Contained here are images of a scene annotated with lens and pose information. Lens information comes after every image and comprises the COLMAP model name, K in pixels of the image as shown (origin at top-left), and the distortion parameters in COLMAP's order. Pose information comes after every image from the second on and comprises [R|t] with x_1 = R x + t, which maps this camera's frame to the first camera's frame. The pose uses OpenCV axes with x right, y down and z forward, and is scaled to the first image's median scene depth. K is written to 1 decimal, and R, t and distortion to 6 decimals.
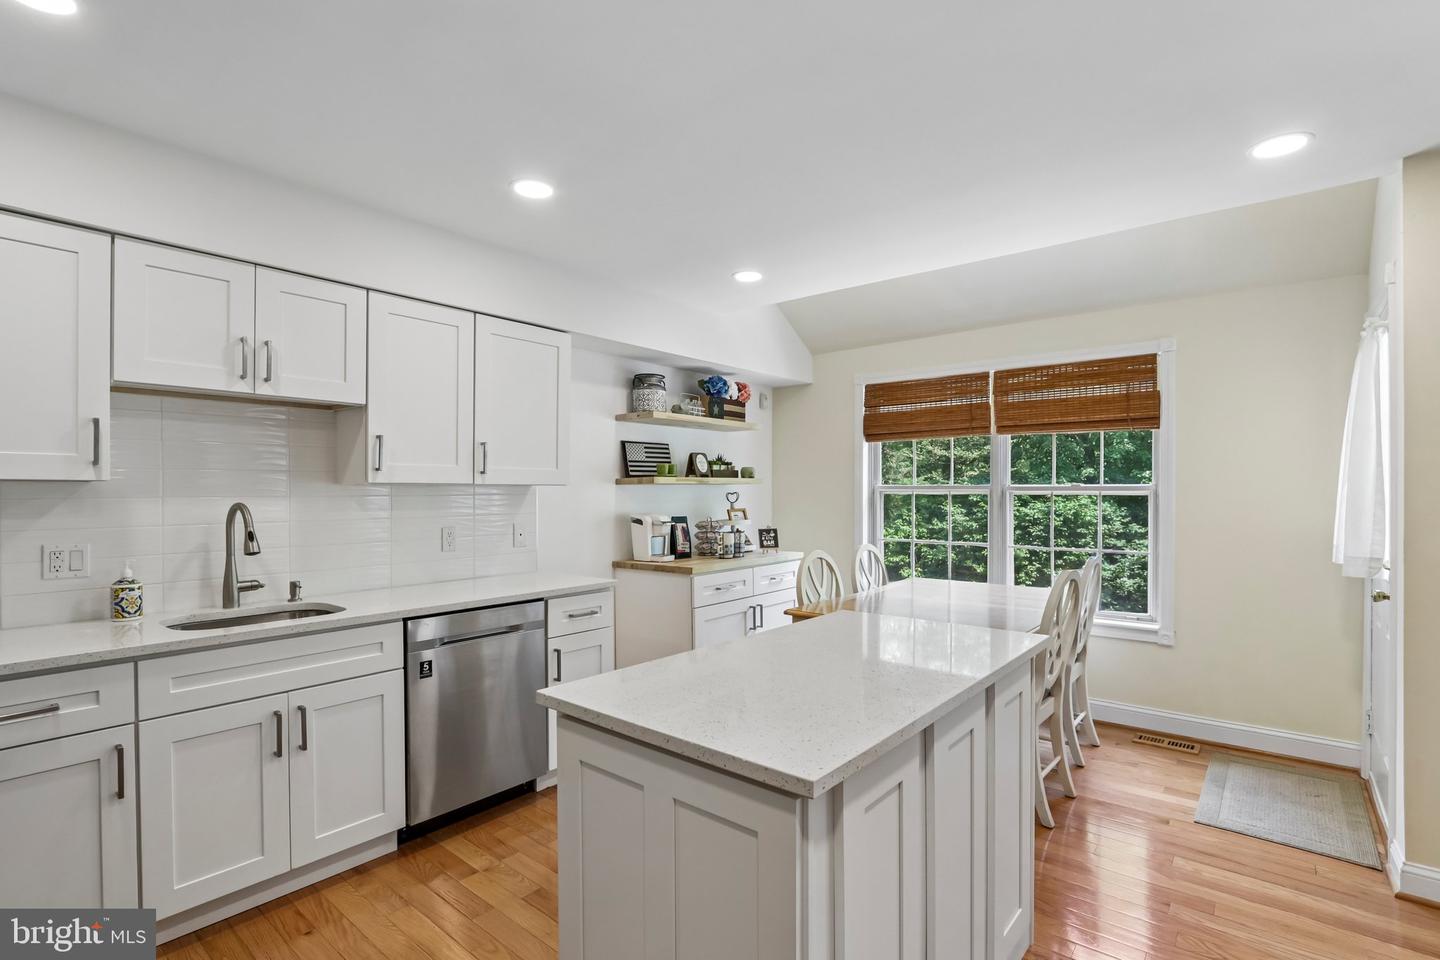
lens RADIAL K [[673.1, 0, 719.2], [0, 673.1, 491.1], [0, 0, 1]] dist [-0.022082, -0.000272]
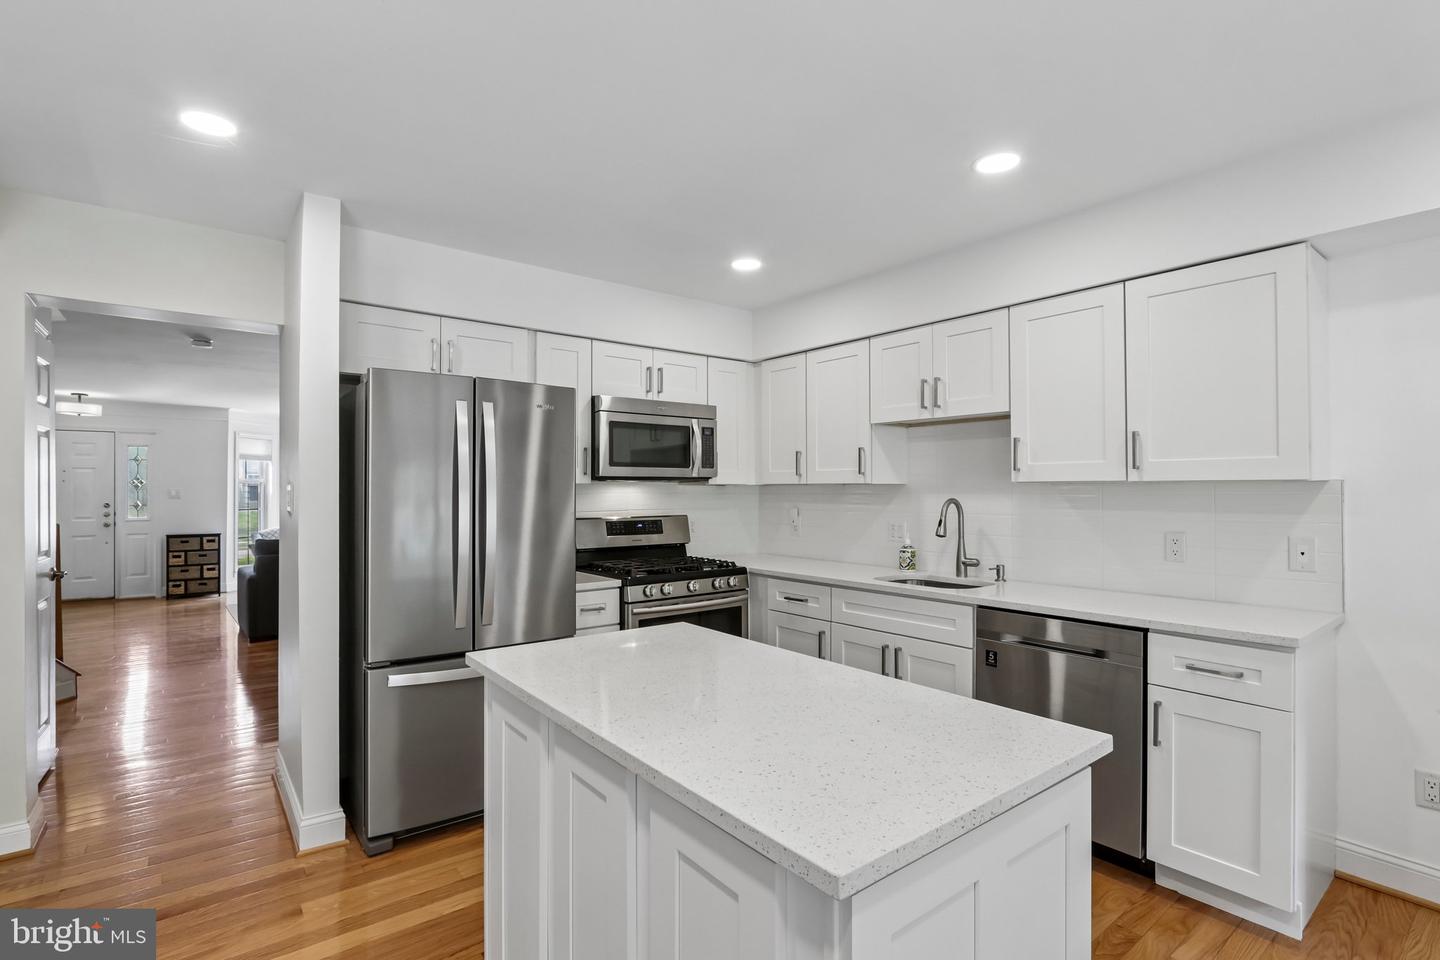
lens RADIAL K [[673.1, 0, 725.1], [0, 673.1, 485.4], [0, 0, 1]] dist [-0.022082, -0.000272]
pose [[-0.201146, -0.000110, -0.979561, 0.672134], [0.004767, 0.999988, -0.001091, -0.008545], [0.979550, -0.004889, -0.201143, 0.789133]]
